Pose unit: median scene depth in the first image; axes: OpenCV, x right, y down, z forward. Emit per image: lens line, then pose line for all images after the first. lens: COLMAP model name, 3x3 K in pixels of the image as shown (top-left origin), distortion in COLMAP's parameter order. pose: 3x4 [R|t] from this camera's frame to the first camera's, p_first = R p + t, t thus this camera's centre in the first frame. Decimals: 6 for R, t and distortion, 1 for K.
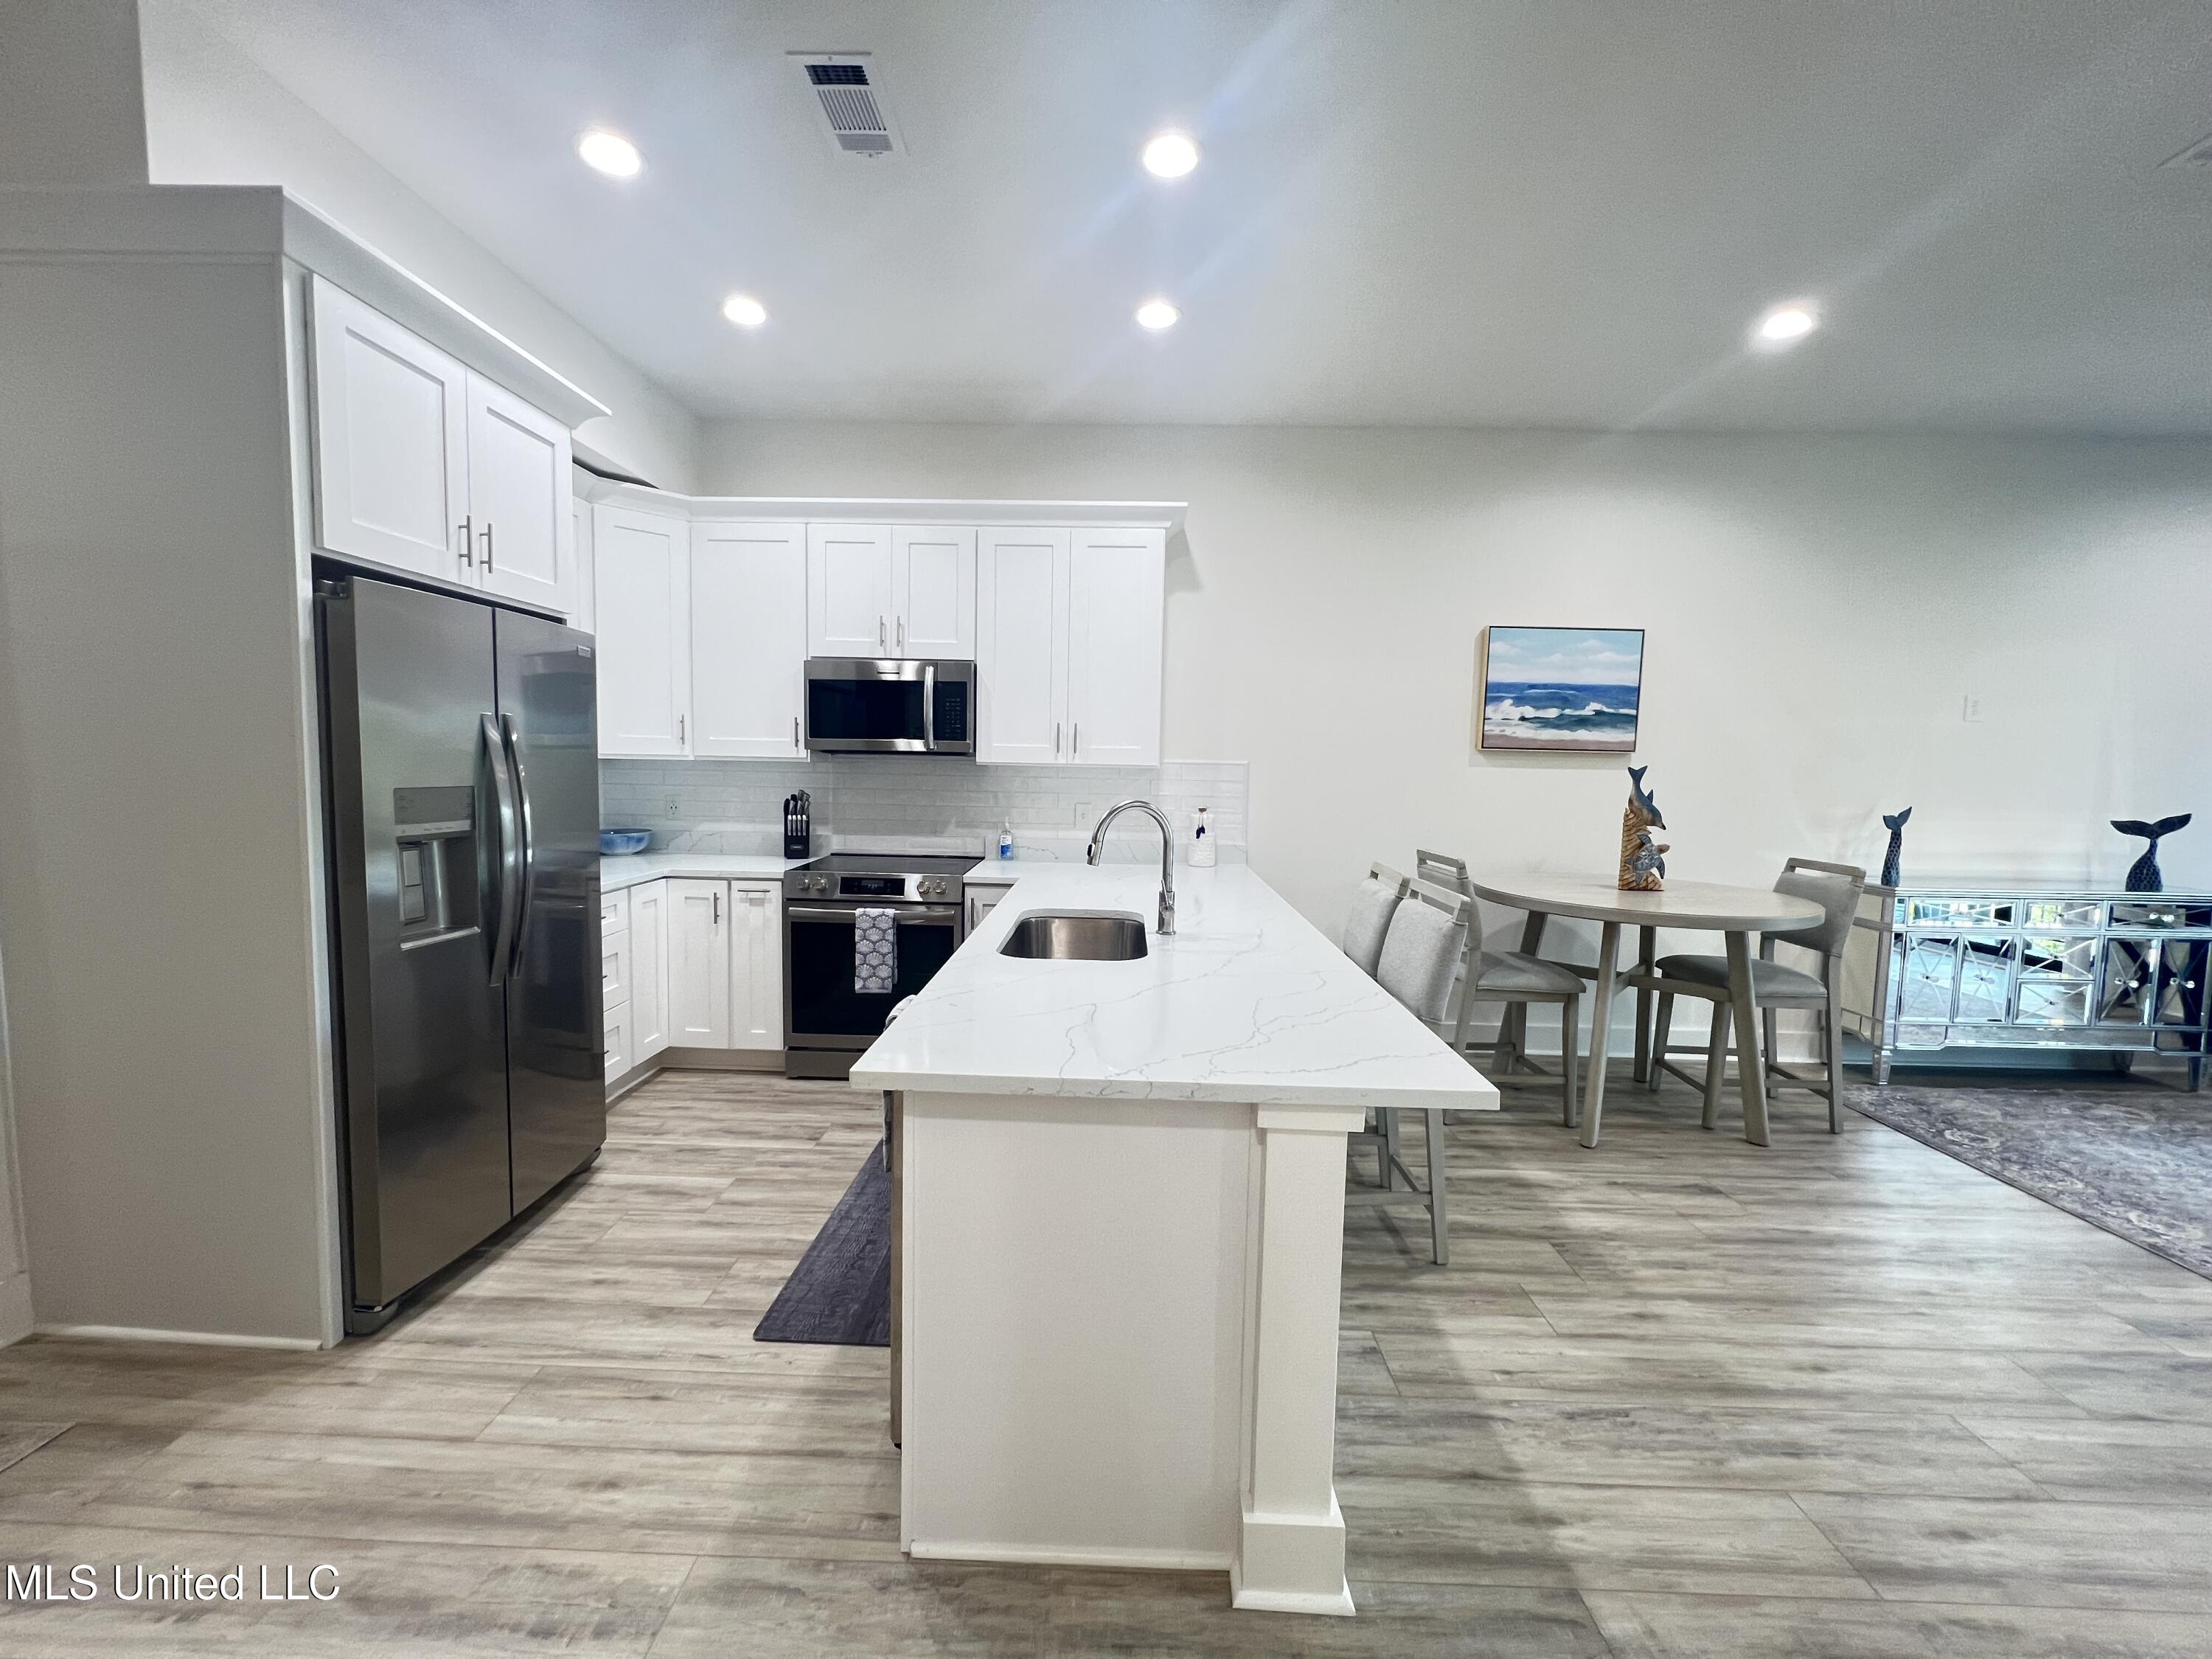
lens RADIAL K [[886.0, 0, 1096.8], [0, 886.0, 831.0], [0, 0, 1]] dist [-0.004549, 0.000953]
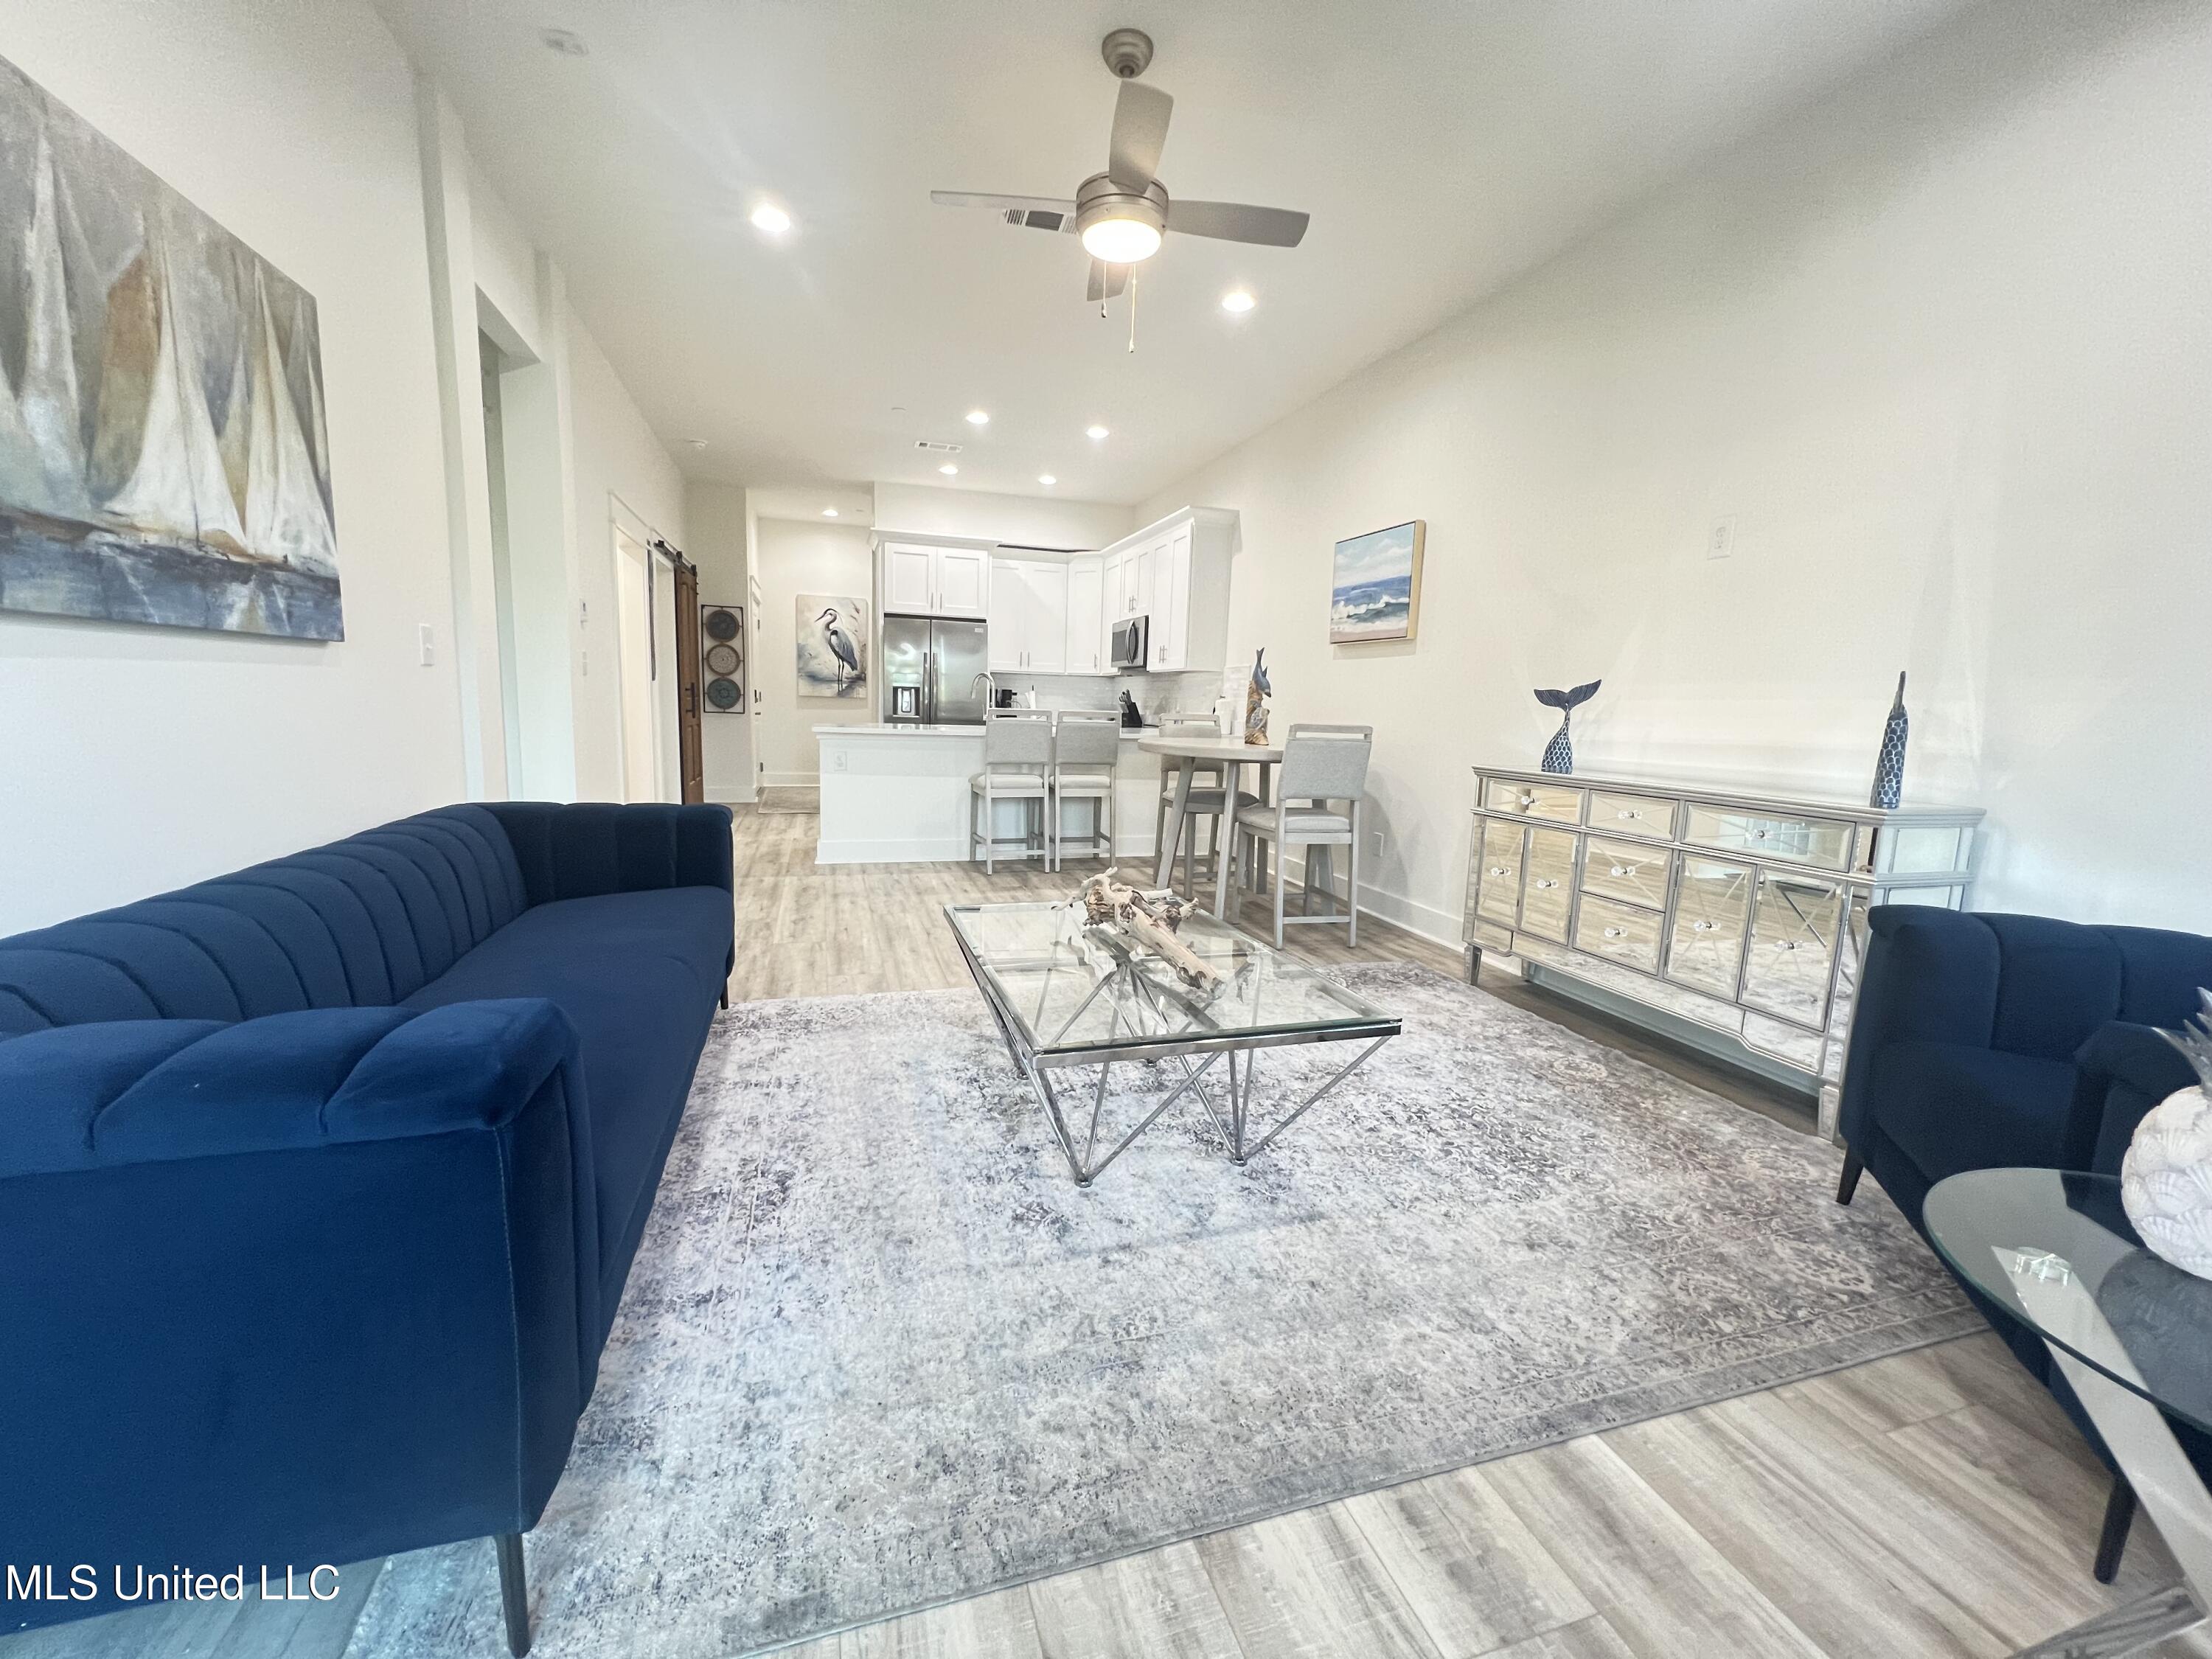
lens RADIAL K [[886.0, 0, 1096.8], [0, 886.0, 831.0], [0, 0, 1]] dist [-0.004549, 0.000953]
pose [[0.316802, 0.128183, -0.939790, 1.754206], [-0.102008, 0.989684, 0.100602, 0.084652], [0.942990, 0.063995, 0.326610, 0.352982]]
